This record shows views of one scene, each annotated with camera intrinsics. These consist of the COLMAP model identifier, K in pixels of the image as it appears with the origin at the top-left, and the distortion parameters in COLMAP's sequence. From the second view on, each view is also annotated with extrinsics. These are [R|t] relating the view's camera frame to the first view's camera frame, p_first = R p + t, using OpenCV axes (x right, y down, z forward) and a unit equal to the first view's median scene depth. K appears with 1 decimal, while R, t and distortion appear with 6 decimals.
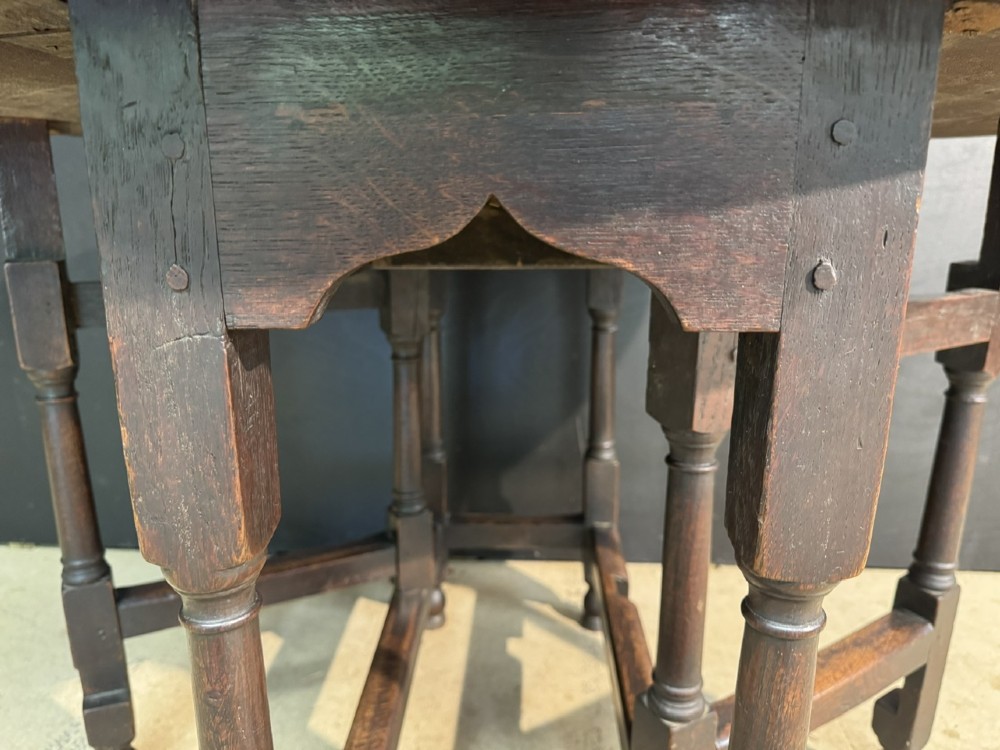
lens RADIAL K [[725.1, 0, 503.8], [0, 725.1, 367.3], [0, 0, 1]] dist [0.009083, -0.025404]
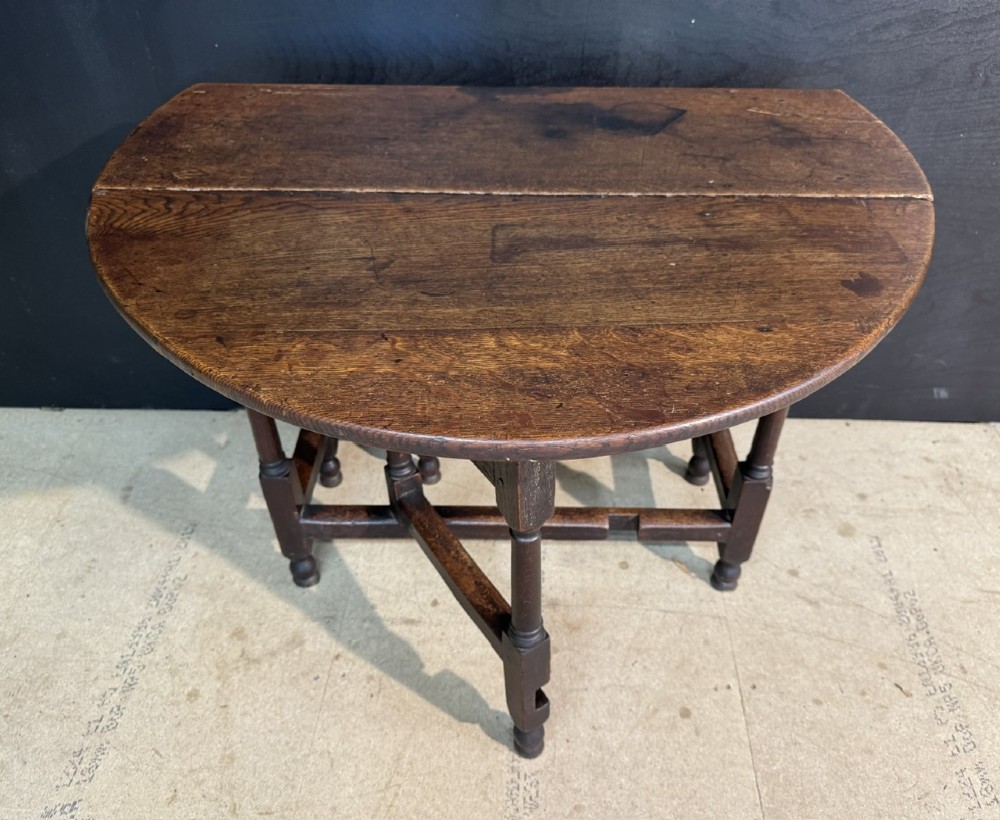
lens RADIAL K [[808.4, 0, 518.9], [0, 808.4, 424.1], [0, 0, 1]] dist [-0.000250, -0.014250]
pose [[0.999269, -0.022102, 0.031201, 0.061752], [0.005032, 0.884934, 0.465689, -0.723738], [-0.037904, -0.465191, 0.884398, -0.359814]]
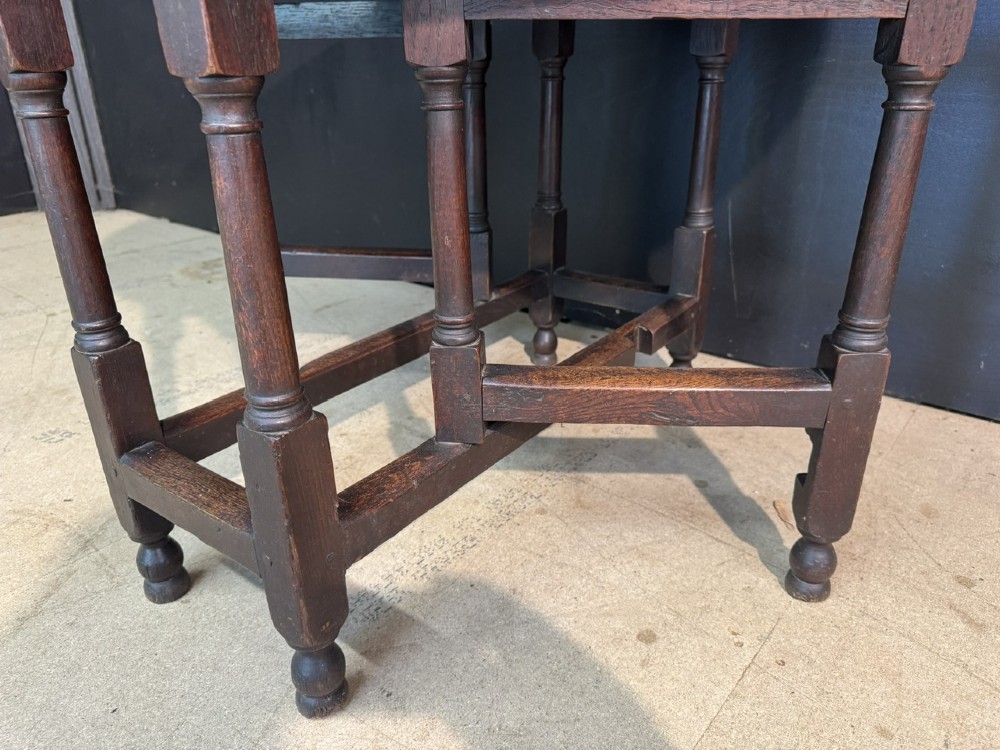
lens RADIAL K [[725.1, 0, 496.5], [0, 725.1, 375.5], [0, 0, 1]] dist [0.009083, -0.025404]
pose [[0.816371, 0.228707, -0.530312, 0.843525], [-0.119506, 0.965270, 0.232320, 0.217794], [0.565027, -0.126283, 0.815351, 0.054613]]
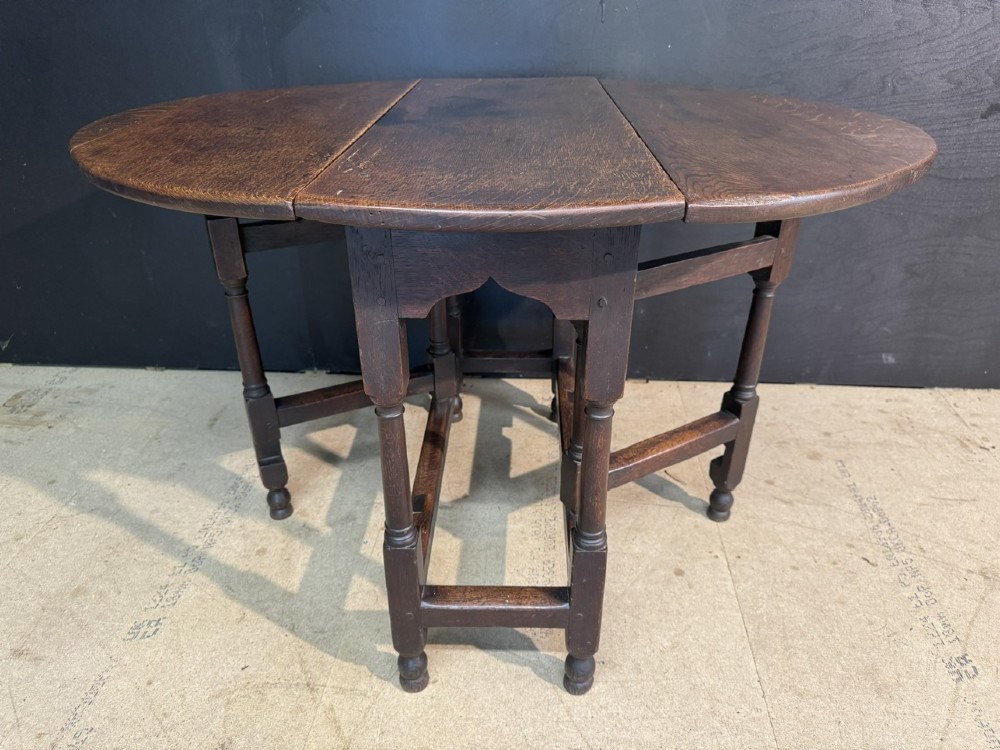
lens RADIAL K [[725.1, 0, 502.6], [0, 725.1, 375.5], [0, 0, 1]] dist [0.009083, -0.025404]
pose [[0.999996, -0.002771, -0.001074, 0.014622], [0.002958, 0.963047, 0.269317, -0.264745], [0.000288, -0.269319, 0.963051, -0.799811]]
